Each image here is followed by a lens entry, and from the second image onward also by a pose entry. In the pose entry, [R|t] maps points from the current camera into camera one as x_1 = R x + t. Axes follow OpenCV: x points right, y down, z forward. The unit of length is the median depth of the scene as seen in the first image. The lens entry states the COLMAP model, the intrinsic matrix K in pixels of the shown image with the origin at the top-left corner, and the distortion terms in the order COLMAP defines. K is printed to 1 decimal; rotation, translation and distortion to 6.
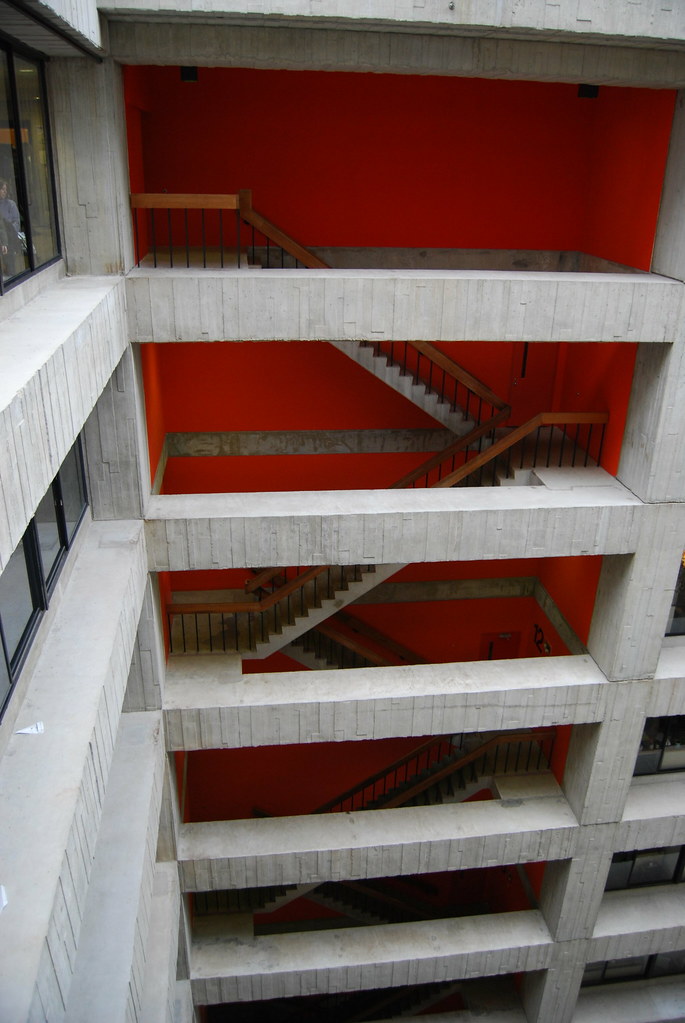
lens RADIAL K [[794.0, 0, 349.5], [0, 794.0, 502.7], [0, 0, 1]] dist [-0.094917, 0.036032]
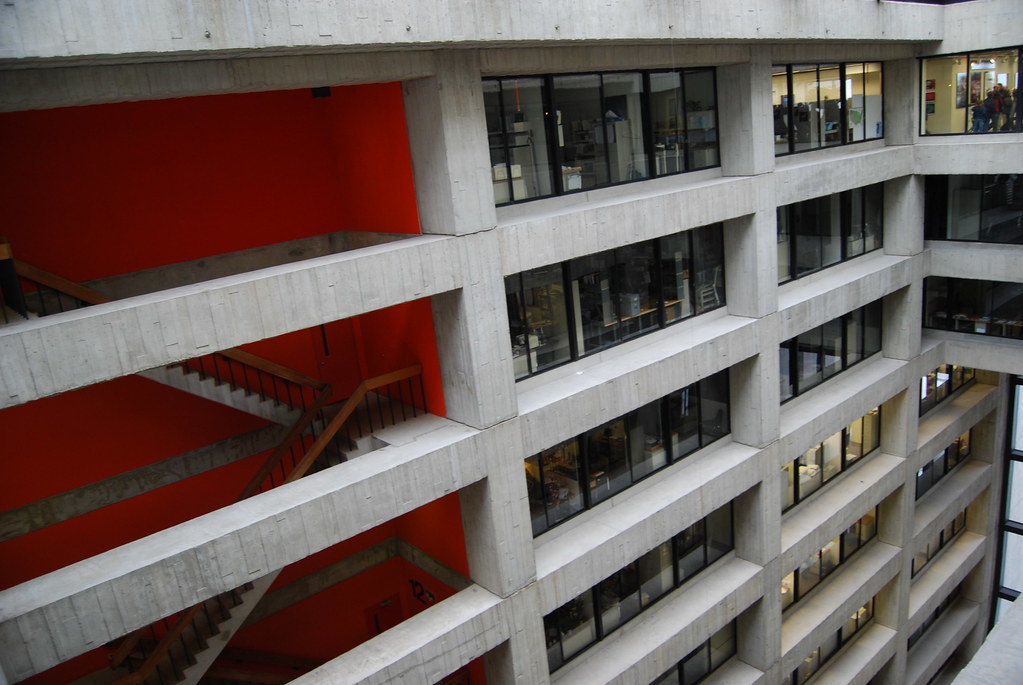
lens RADIAL K [[794.0, 0, 524.8], [0, 794.0, 351.3], [0, 0, 1]] dist [-0.094917, 0.036032]
pose [[0.825825, -0.258956, 0.500955, -0.097309], [0.336115, 0.939325, -0.068525, -0.006277], [-0.452814, 0.224968, 0.862757, -0.019189]]
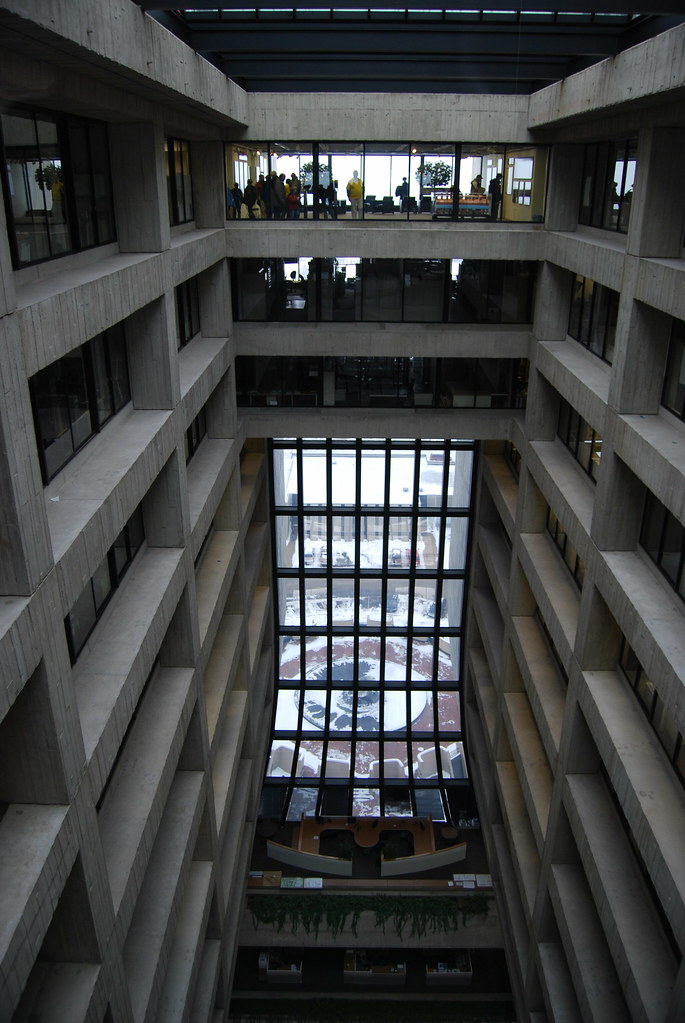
lens RADIAL K [[794.0, 0, 346.5], [0, 794.0, 506.7], [0, 0, 1]] dist [-0.094917, 0.036032]
pose [[0.139519, -0.405613, 0.903334, -0.237533], [0.400329, 0.857485, 0.323196, -0.187582], [-0.905688, 0.316539, 0.282014, 0.416902]]
